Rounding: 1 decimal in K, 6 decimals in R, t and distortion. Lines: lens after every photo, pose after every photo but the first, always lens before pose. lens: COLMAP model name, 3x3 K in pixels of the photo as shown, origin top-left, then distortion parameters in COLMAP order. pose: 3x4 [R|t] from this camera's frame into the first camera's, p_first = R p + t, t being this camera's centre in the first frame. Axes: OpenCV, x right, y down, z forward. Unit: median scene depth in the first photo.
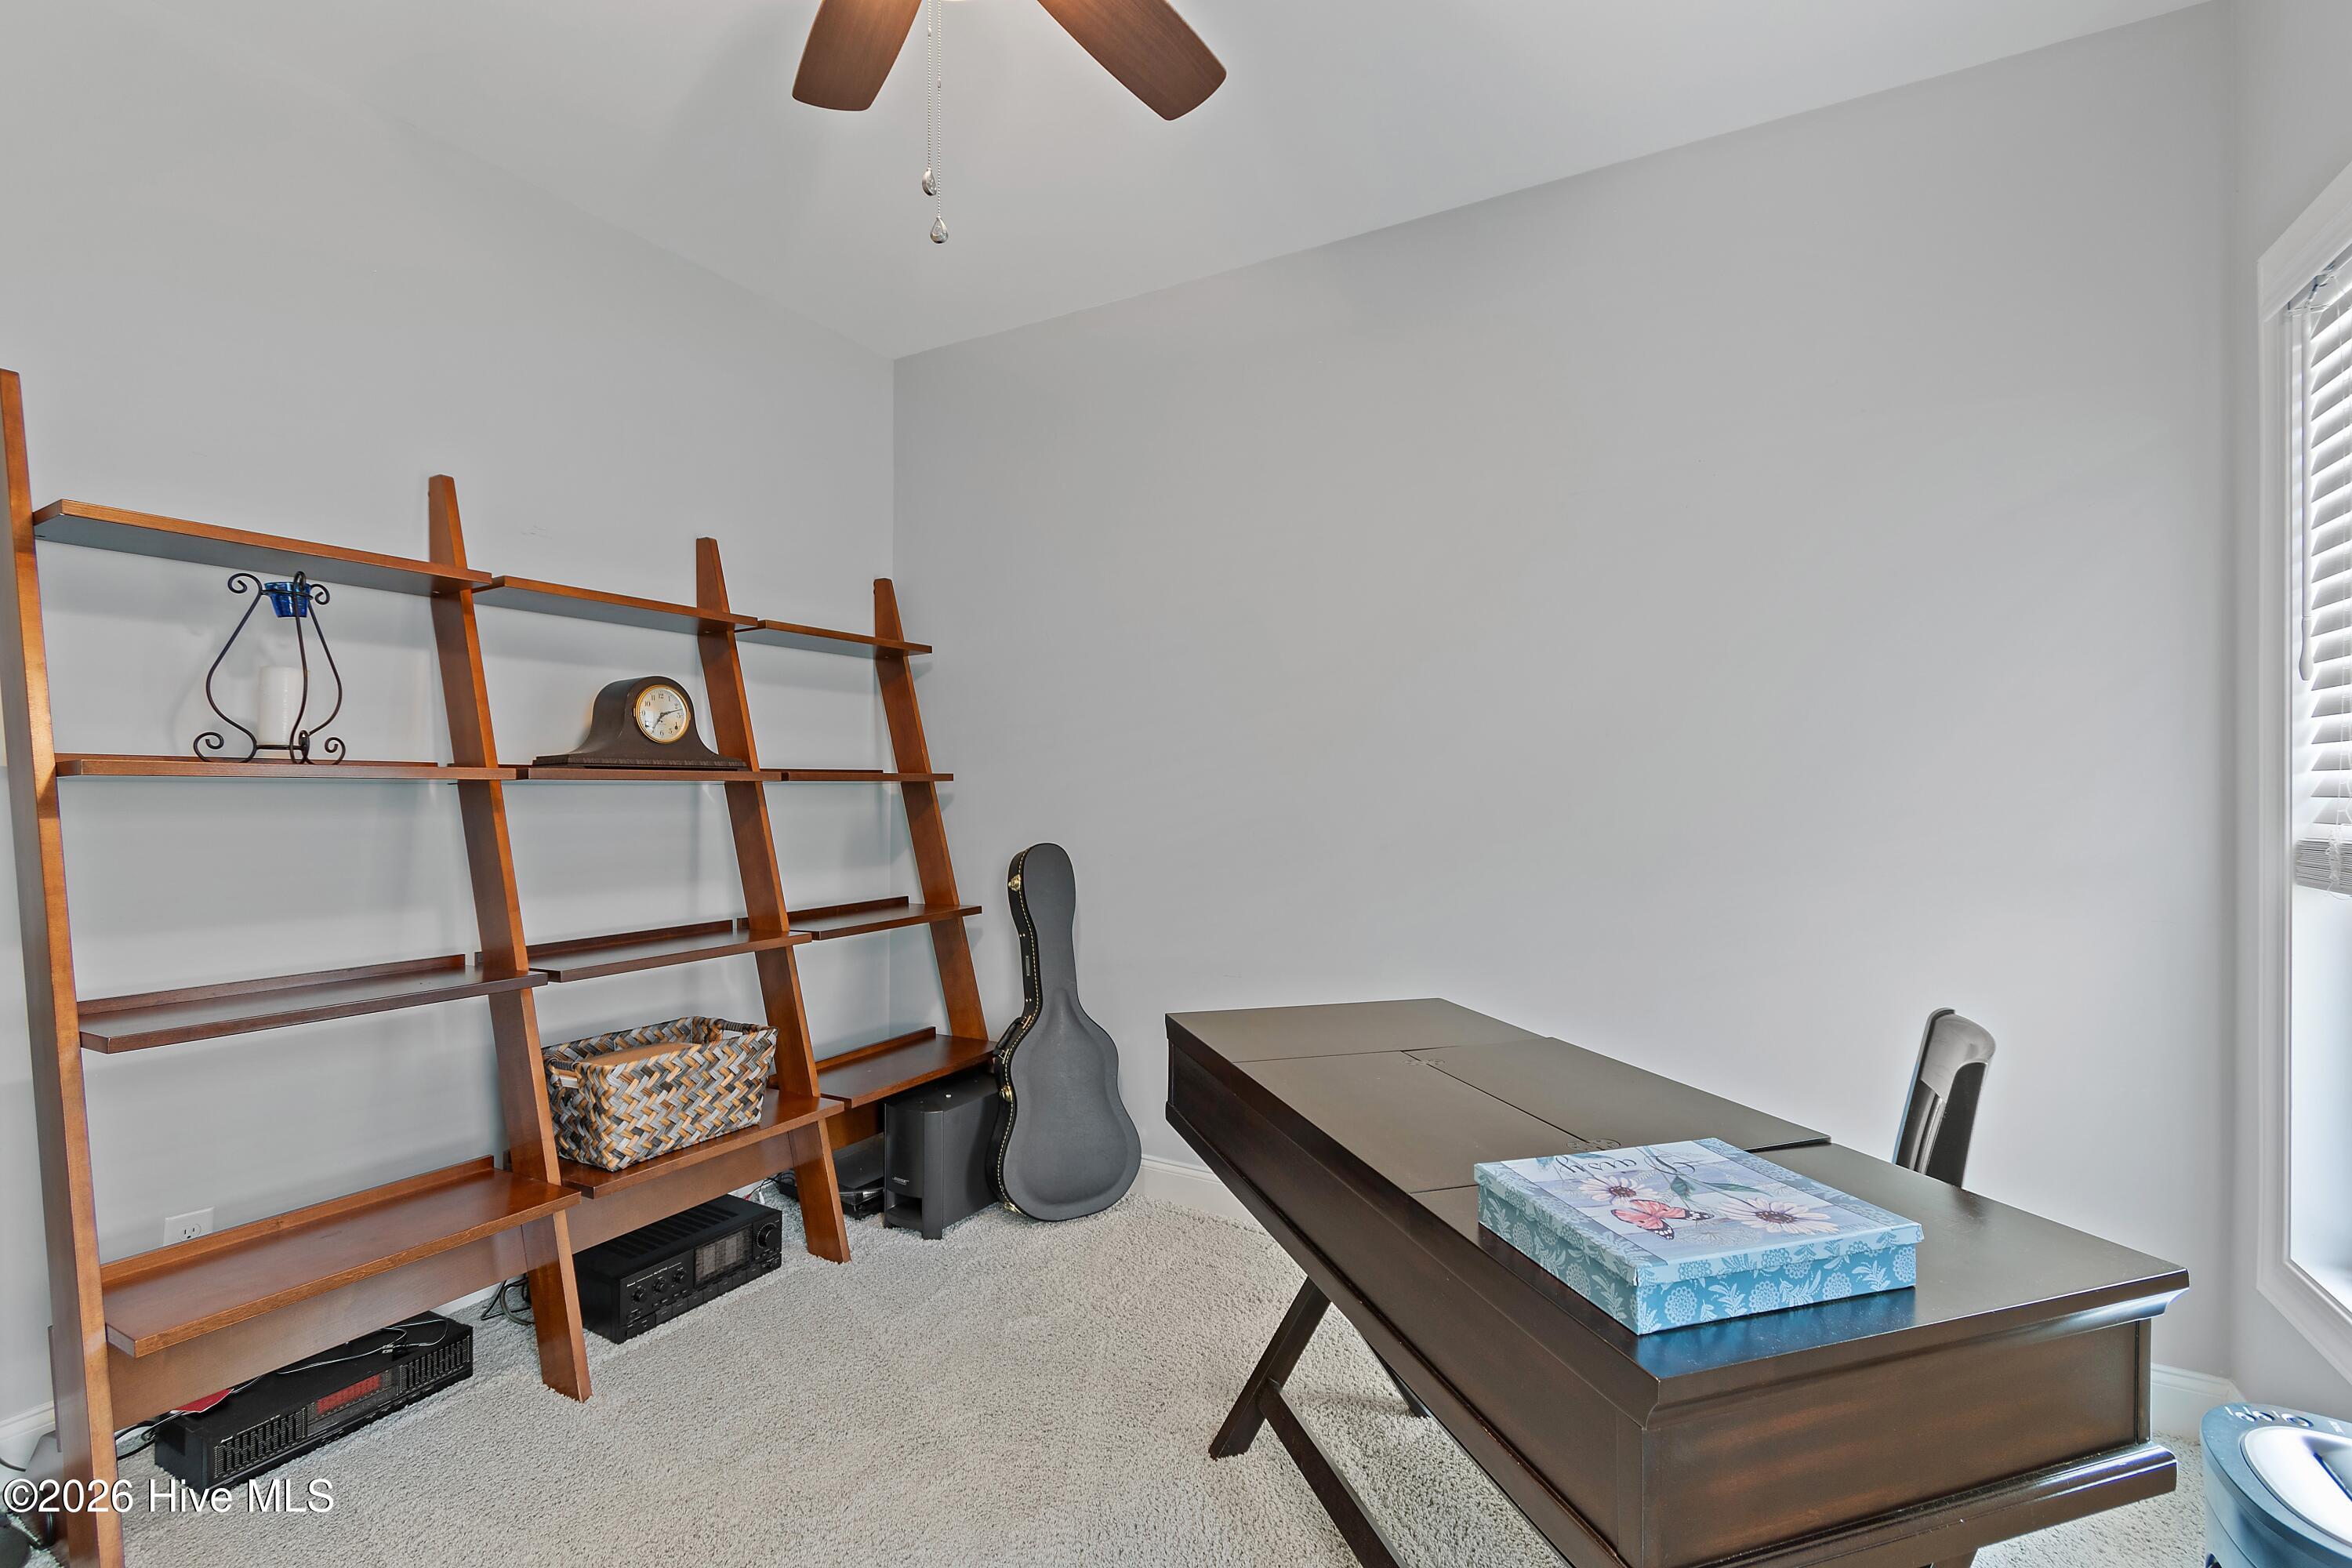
lens RADIAL K [[1035.8, 0, 1174.2], [0, 1035.8, 784.3], [0, 0, 1]] dist [-0.001251, -0.001279]
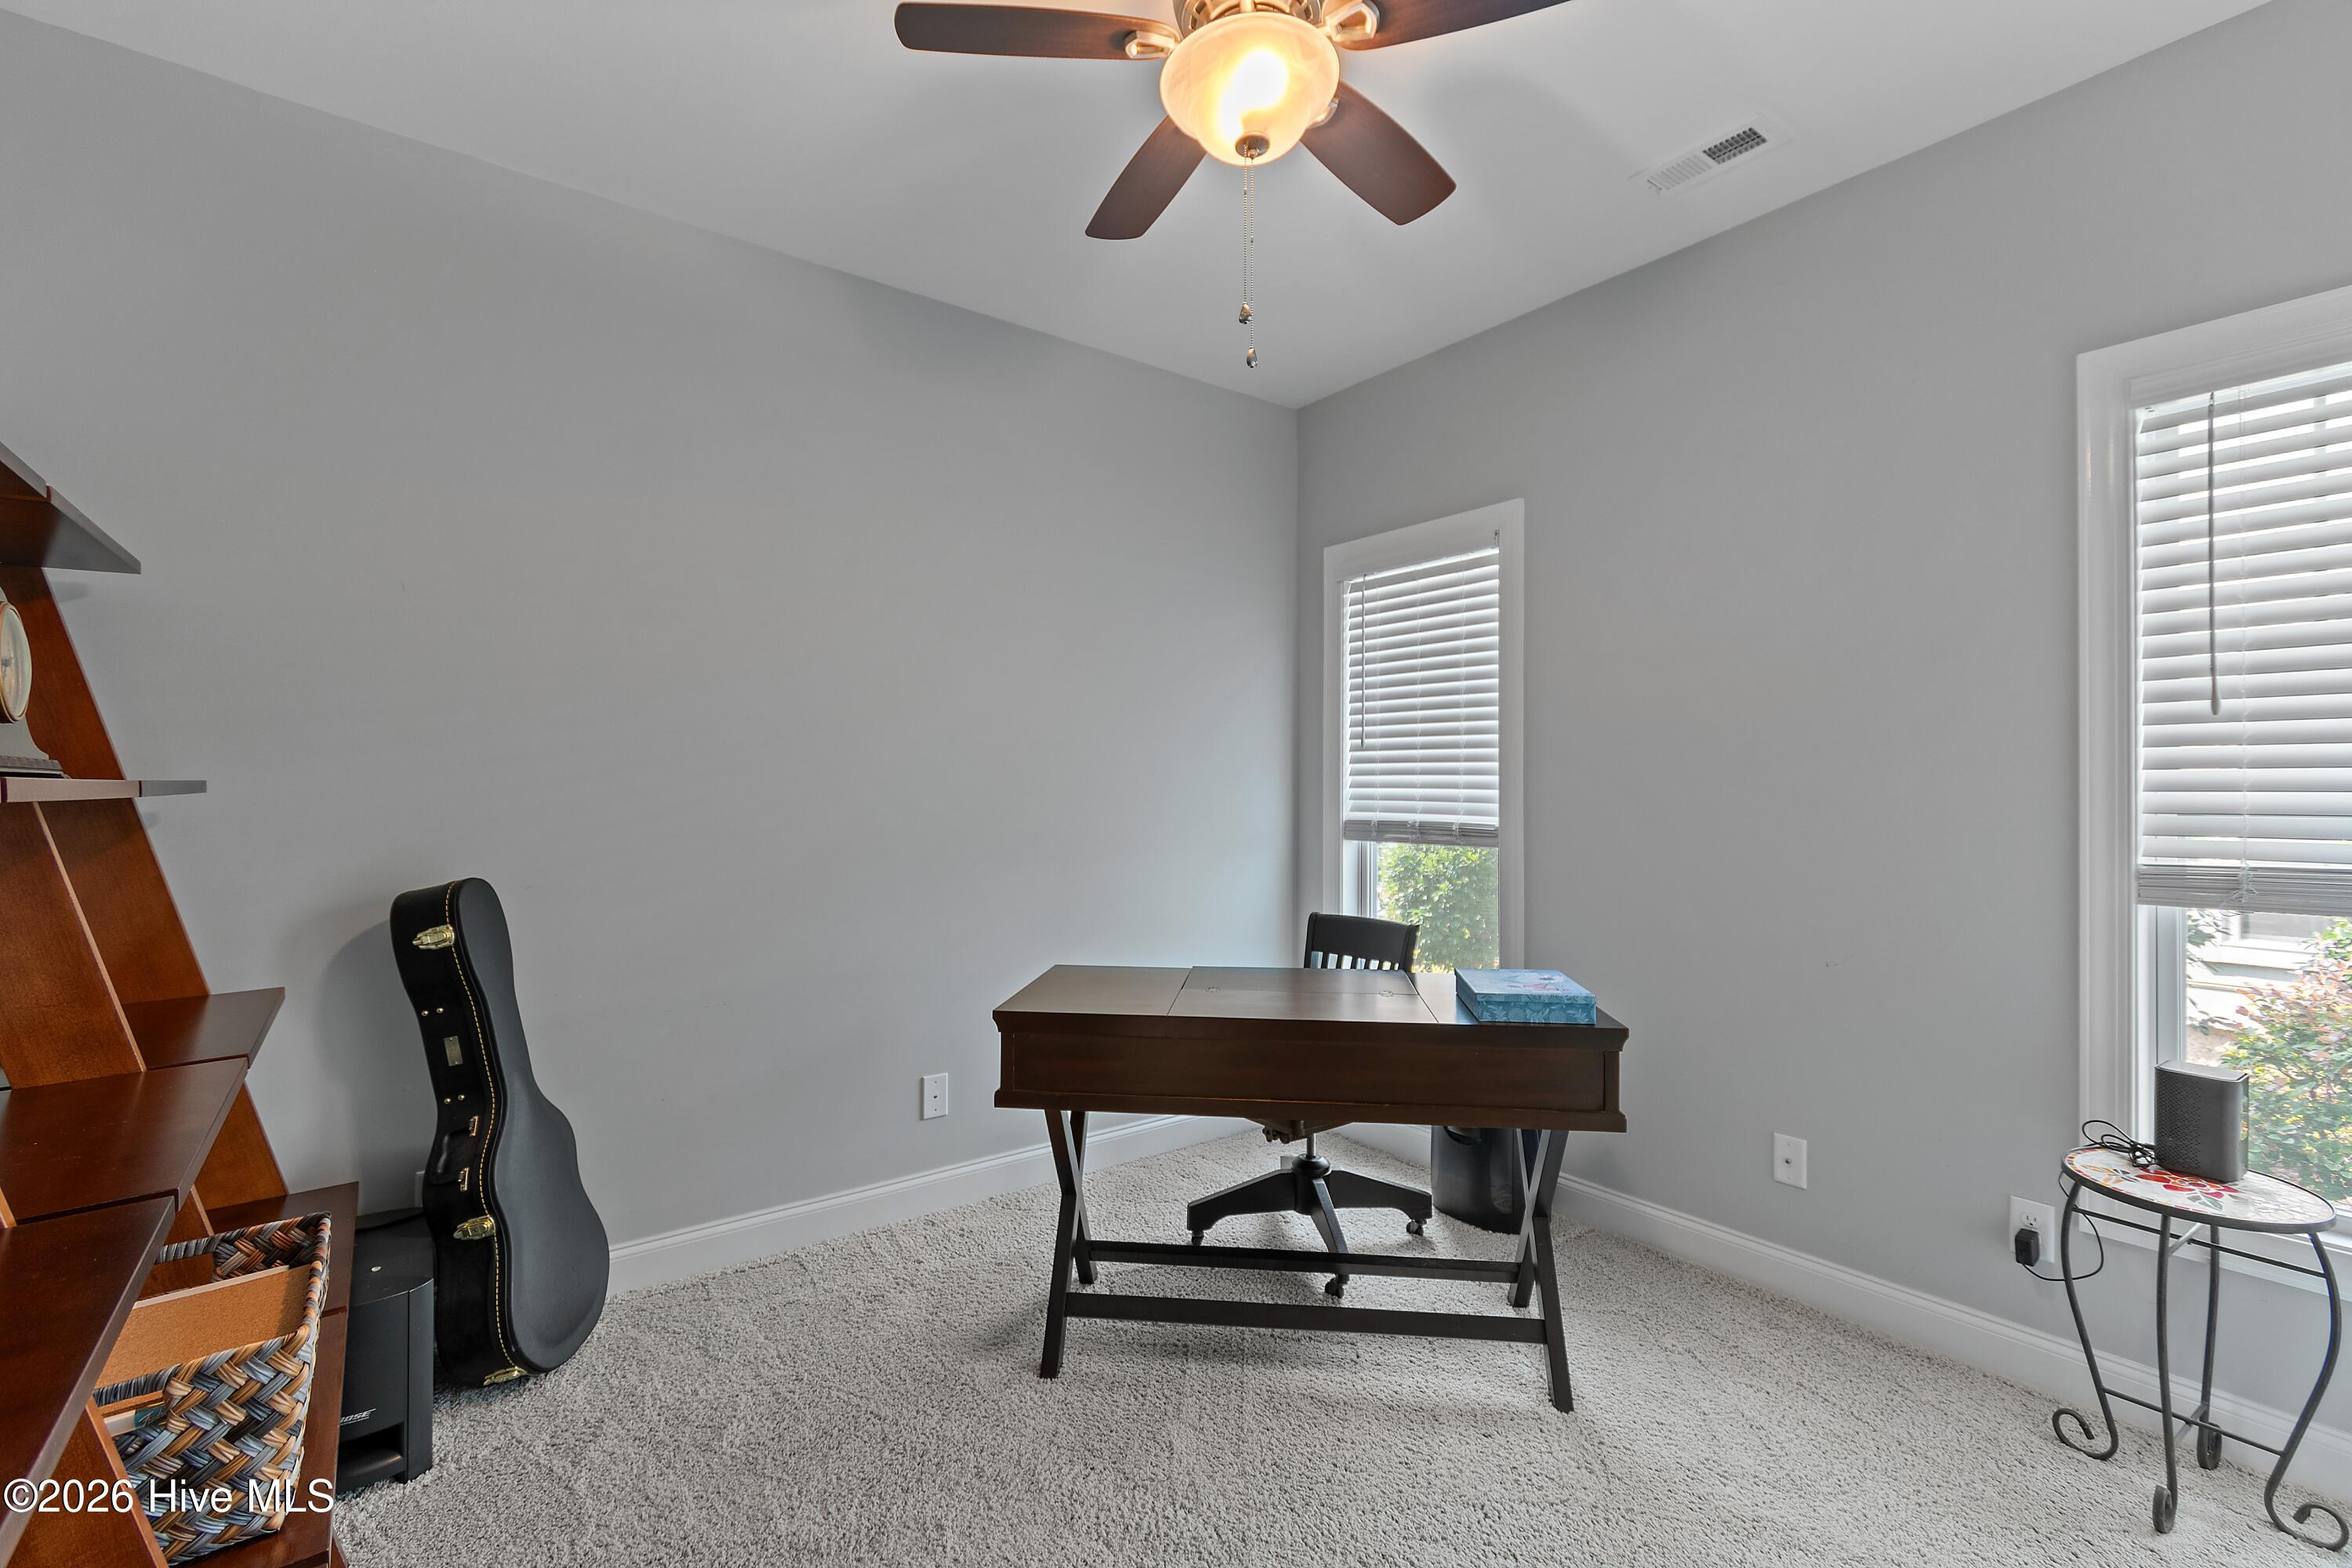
lens RADIAL K [[1035.8, 0, 1172.6], [0, 1035.8, 785.2], [0, 0, 1]] dist [-0.001251, -0.001279]
pose [[0.399659, 0.002919, 0.916659, -1.073044], [0.000891, 0.999993, -0.003573, -0.010934], [-0.916663, 0.002244, 0.399654, 0.460439]]
